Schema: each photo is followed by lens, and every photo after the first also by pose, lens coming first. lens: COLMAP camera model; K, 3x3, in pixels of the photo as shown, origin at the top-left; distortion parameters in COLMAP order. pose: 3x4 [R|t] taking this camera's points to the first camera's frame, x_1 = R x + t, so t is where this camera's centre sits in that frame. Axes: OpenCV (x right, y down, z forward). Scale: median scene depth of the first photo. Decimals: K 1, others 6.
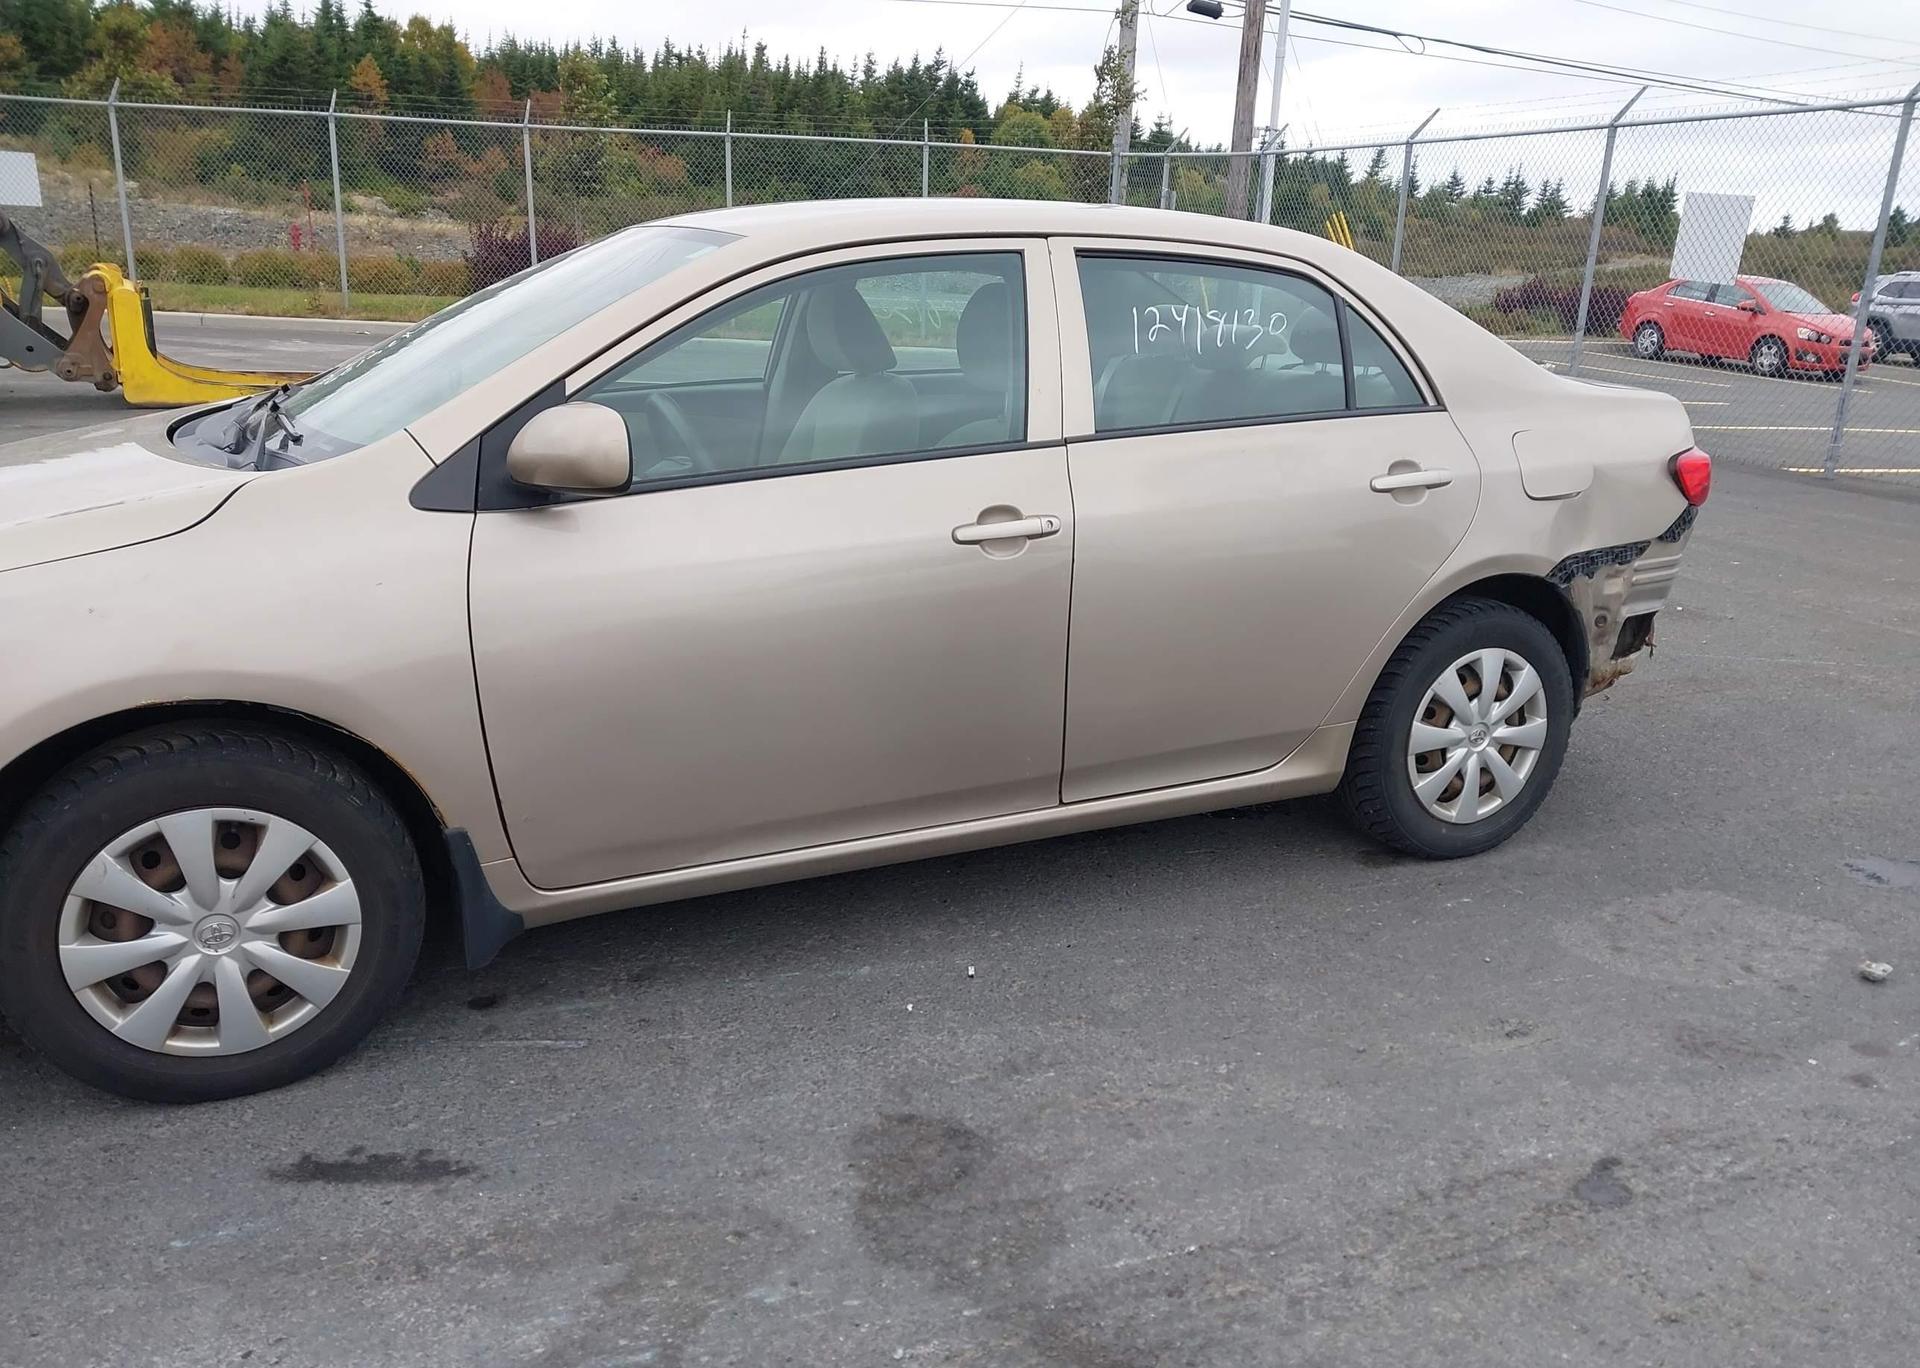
lens RADIAL K [[1499.9, 0, 981.3], [0, 1499.9, 682.5], [0, 0, 1]] dist [0.036039, -0.018761]
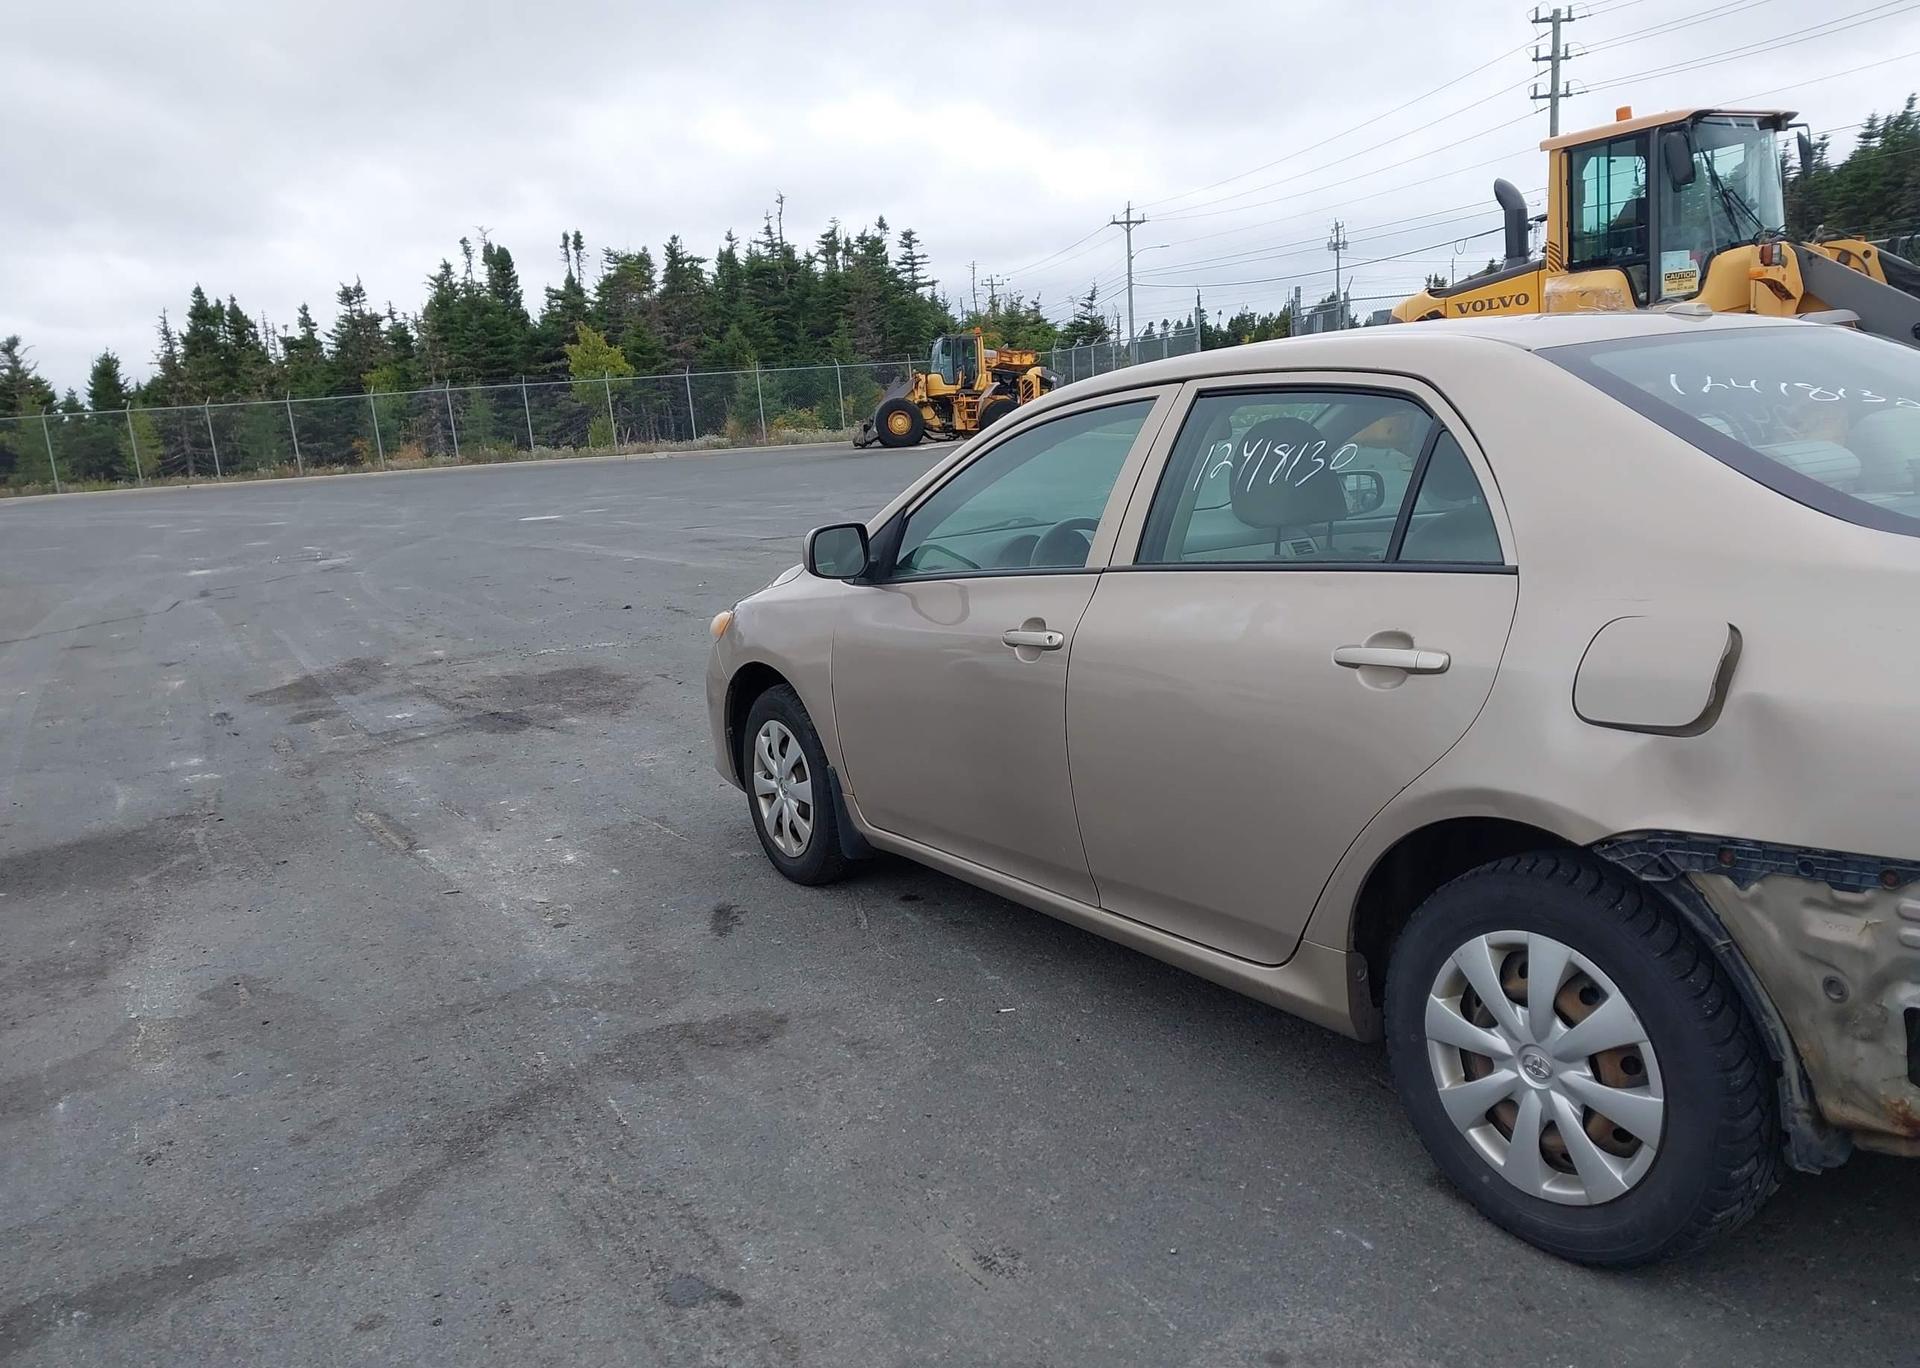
lens RADIAL K [[1506.8, 0, 1014.3], [0, 1506.8, 638.2], [0, 0, 1]] dist [-0.009769, -0.043899]
pose [[0.140183, 0.108589, -0.984153, 0.974966], [-0.209667, 0.974682, 0.077679, -0.157992], [0.967672, 0.195455, 0.159401, 0.670607]]
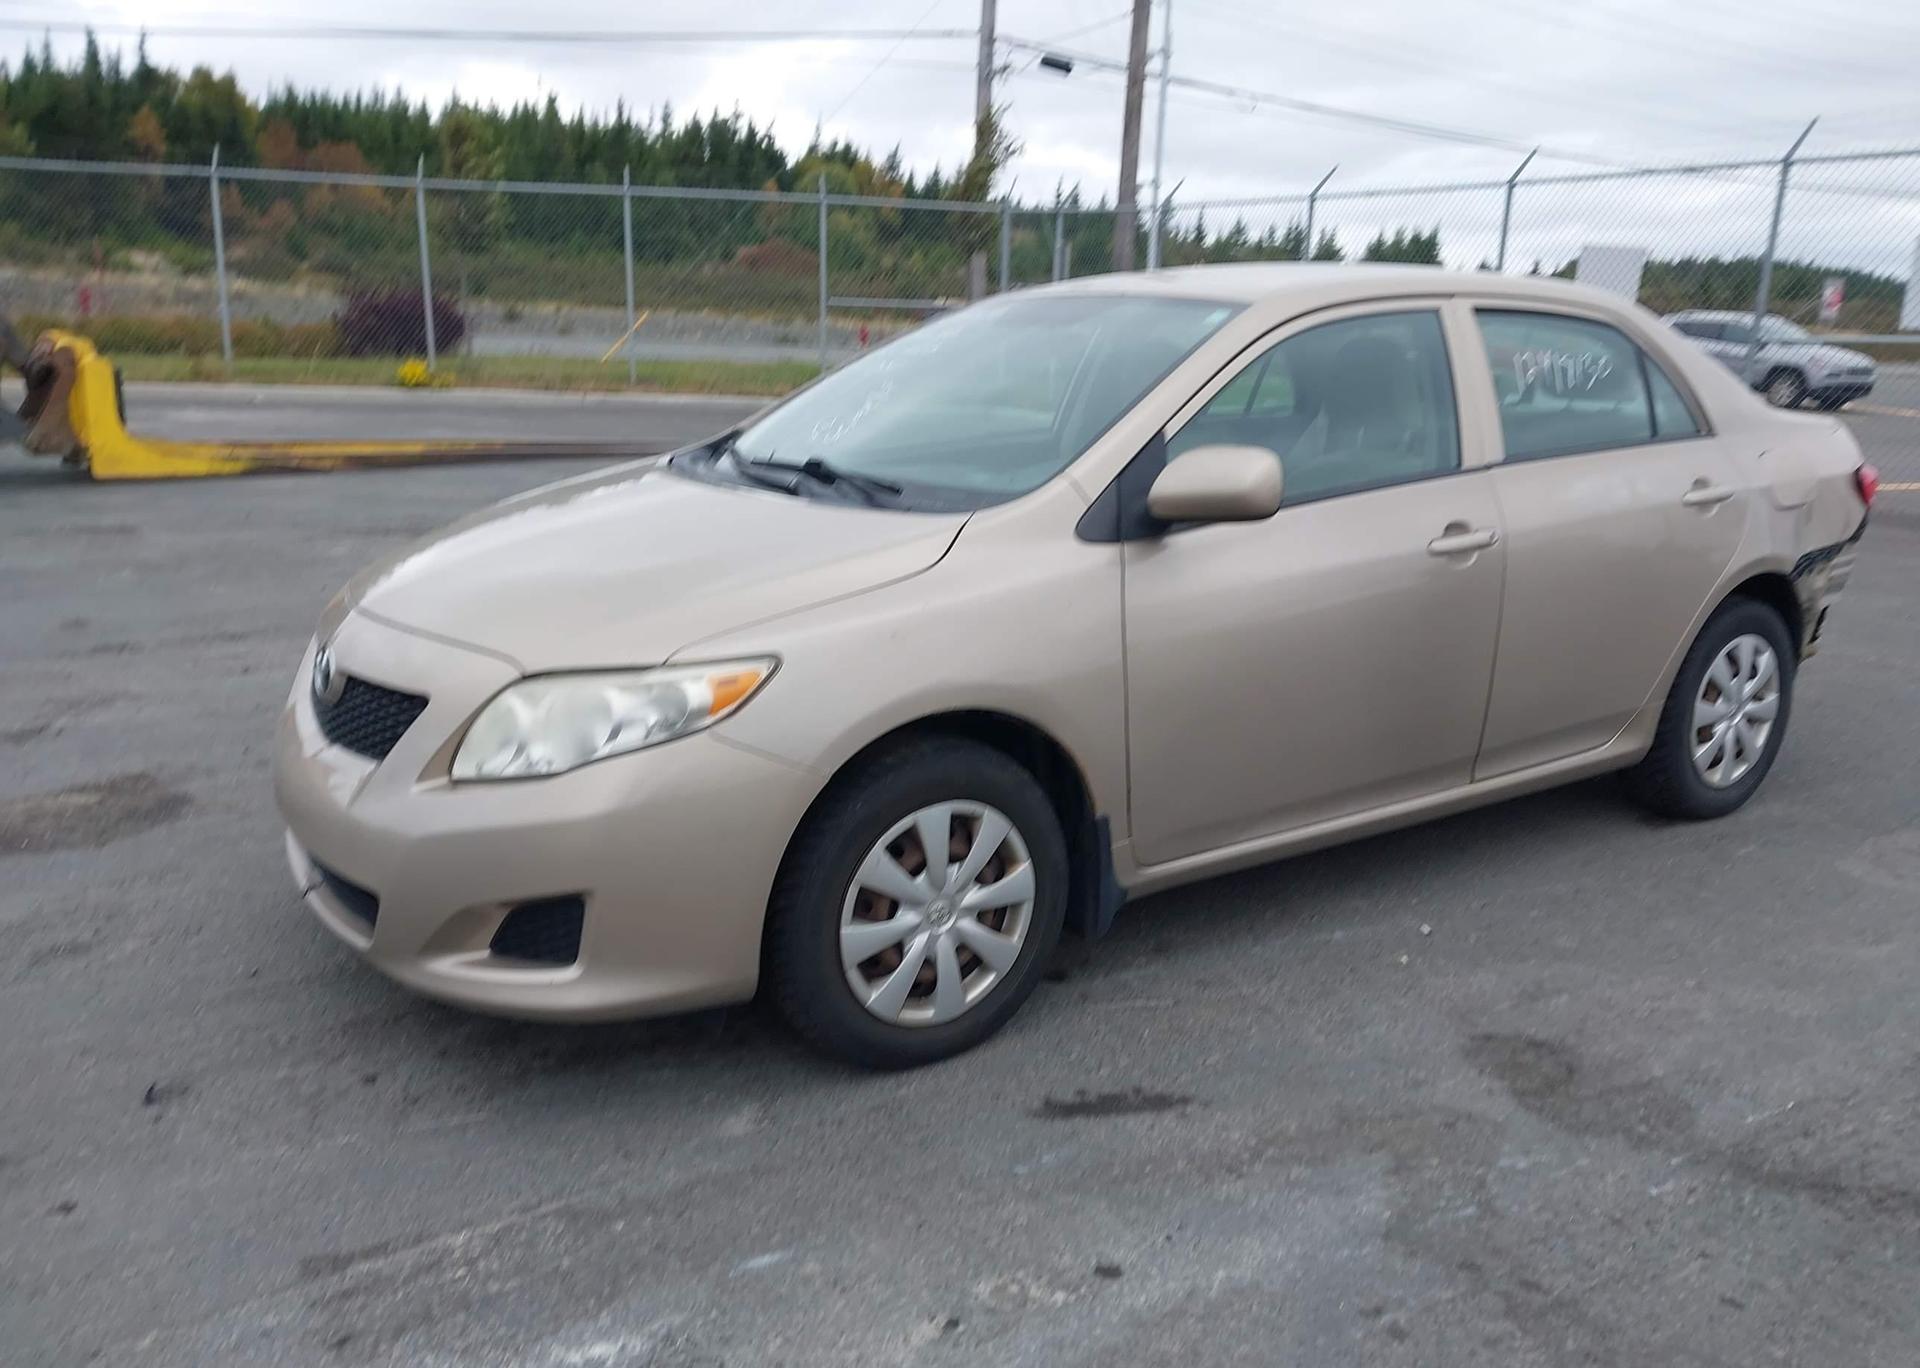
lens RADIAL K [[1536.3, 0, 994.1], [0, 1536.3, 678.1], [0, 0, 1]] dist [0.004489, 0.004211]
pose [[0.988456, -0.048617, 0.143498, -0.434944], [0.054024, 0.997960, -0.034024, 0.020460], [-0.141551, 0.041383, 0.989066, -0.114138]]
